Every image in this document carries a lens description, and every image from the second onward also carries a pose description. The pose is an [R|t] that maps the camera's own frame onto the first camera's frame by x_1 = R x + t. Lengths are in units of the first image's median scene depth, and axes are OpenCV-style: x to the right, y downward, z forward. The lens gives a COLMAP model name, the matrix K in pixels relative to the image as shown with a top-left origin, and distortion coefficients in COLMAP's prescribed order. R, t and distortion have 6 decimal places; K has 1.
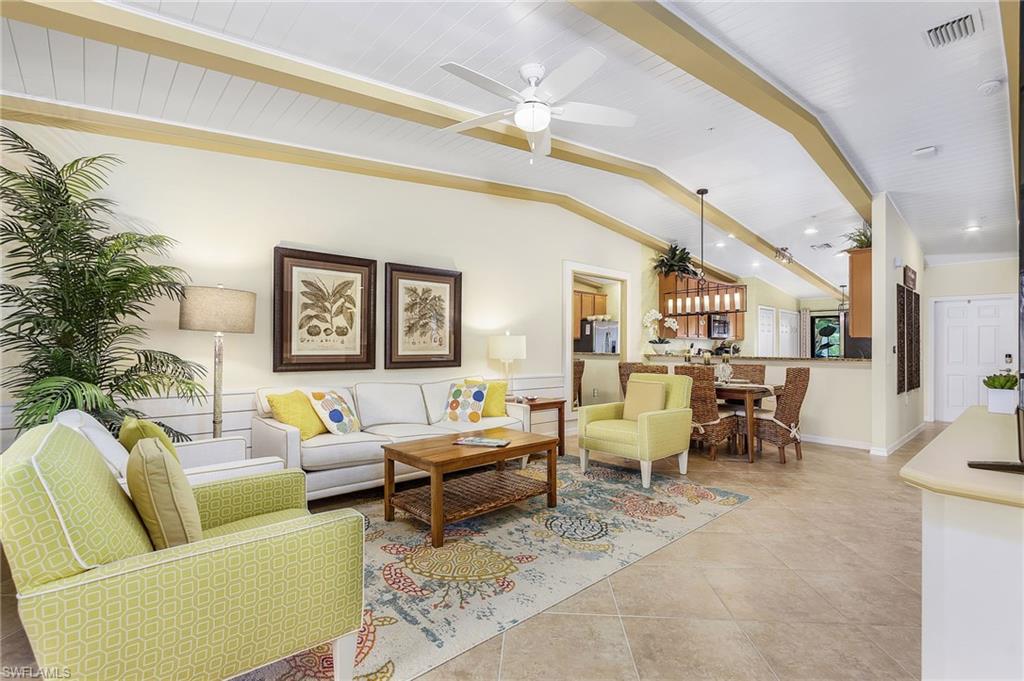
lens RADIAL K [[473.8, 0, 513.9], [0, 473.8, 359.2], [0, 0, 1]] dist [0.011333, -0.000391]
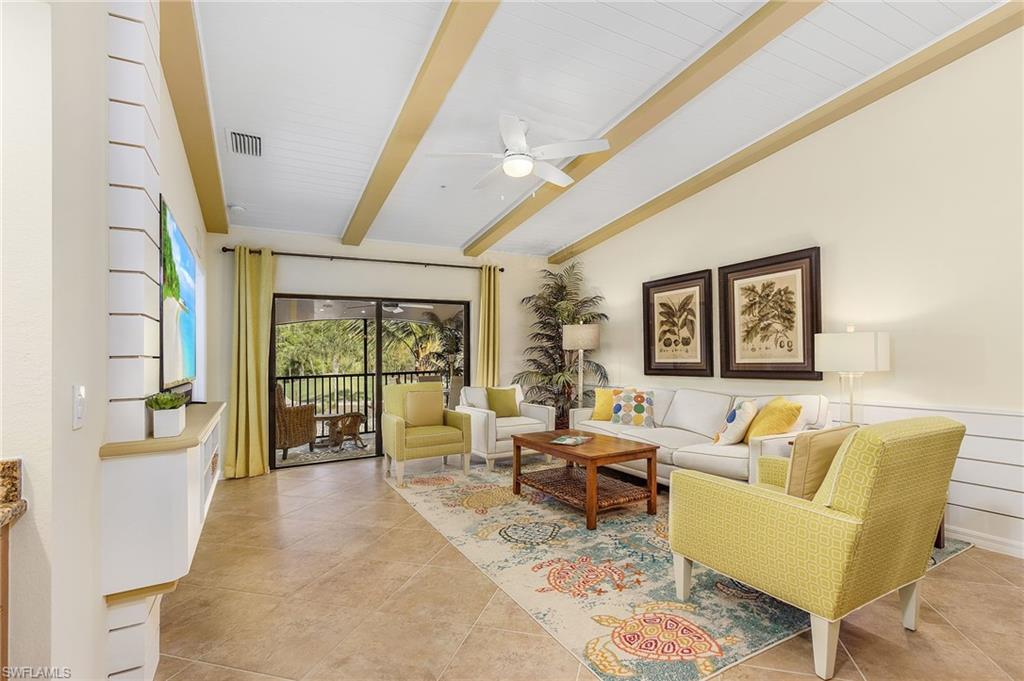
lens RADIAL K [[473.8, 0, 515.4], [0, 473.8, 375.7], [0, 0, 1]] dist [0.011333, -0.000391]
pose [[-0.241146, 0.035623, -0.969835, 0.824911], [-0.008153, 0.999216, 0.038729, -0.018651], [0.970454, 0.017246, -0.240667, 0.884948]]
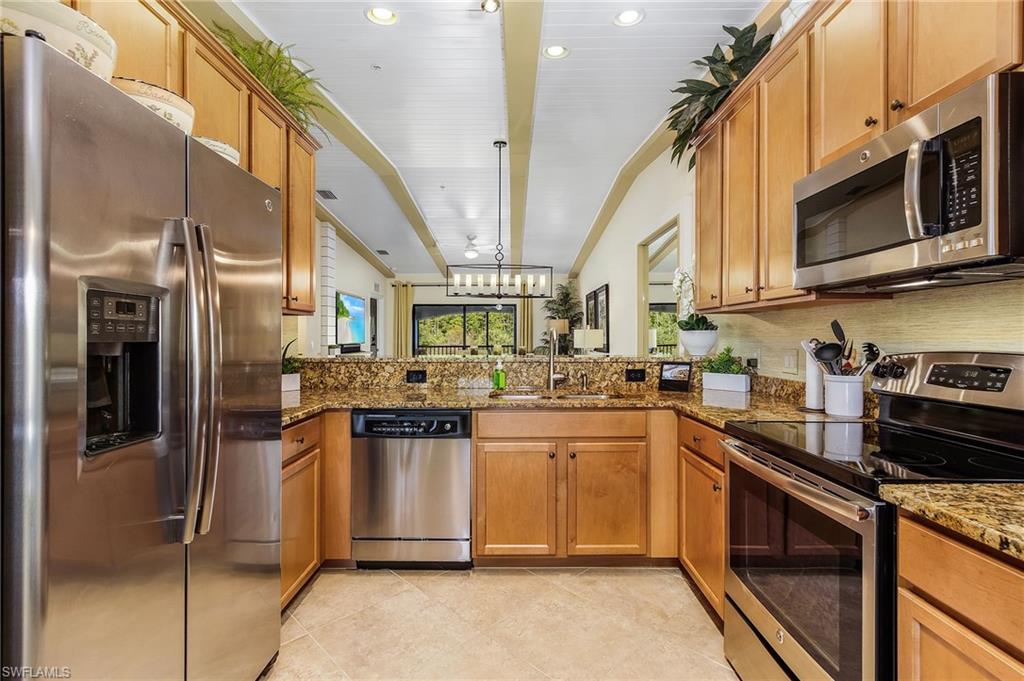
lens RADIAL K [[473.8, 0, 513.0], [0, 473.8, 337.4], [0, 0, 1]] dist [0.011333, -0.000391]
pose [[-0.684834, -0.007131, -0.728664, 1.246068], [-0.028219, 0.999462, 0.016740, -0.055890], [0.728152, 0.032026, -0.684667, 2.065010]]
